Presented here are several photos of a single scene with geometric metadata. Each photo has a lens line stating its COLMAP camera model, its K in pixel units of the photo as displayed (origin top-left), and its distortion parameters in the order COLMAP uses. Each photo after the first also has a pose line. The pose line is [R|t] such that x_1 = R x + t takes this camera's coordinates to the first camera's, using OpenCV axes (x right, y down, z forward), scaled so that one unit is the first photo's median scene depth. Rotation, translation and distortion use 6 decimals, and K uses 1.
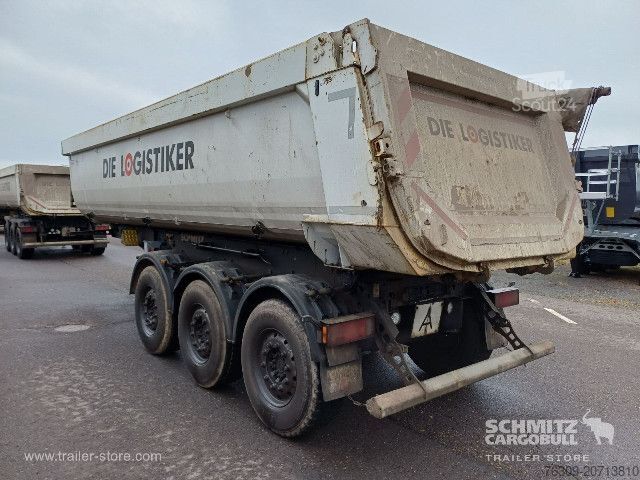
lens RADIAL K [[470.1, 0, 324.0], [0, 470.1, 241.0], [0, 0, 1]] dist [0.000502, -0.024009]
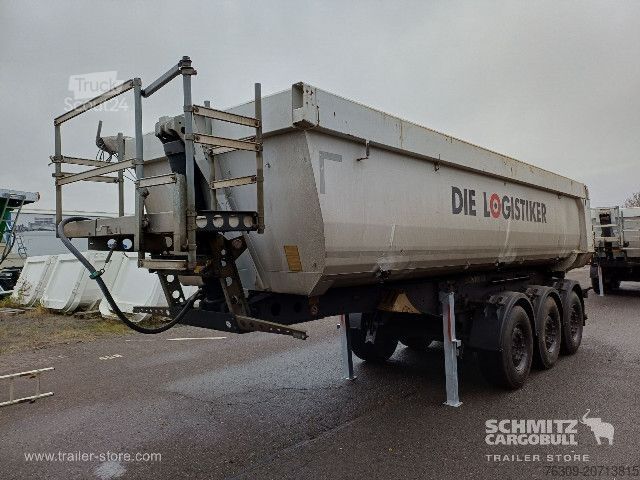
lens RADIAL K [[470.1, 0, 321.3], [0, 470.1, 243.2], [0, 0, 1]] dist [0.000502, -0.024009]
pose [[-0.130691, -0.013792, 0.991327, -1.925385], [0.078466, 0.996623, 0.024210, -0.207327], [-0.988313, 0.080949, -0.129167, 2.186496]]
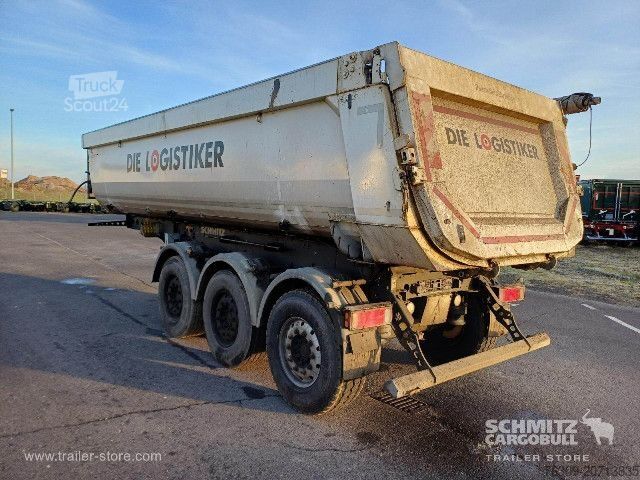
lens RADIAL K [[470.1, 0, 325.7], [0, 470.1, 236.4], [0, 0, 1]] dist [0.000502, -0.024009]
pose [[0.999851, 0.016420, 0.005322, -0.051236], [-0.016449, 0.999849, 0.005589, -0.005656], [-0.005230, -0.005676, 0.999970, -0.089689]]
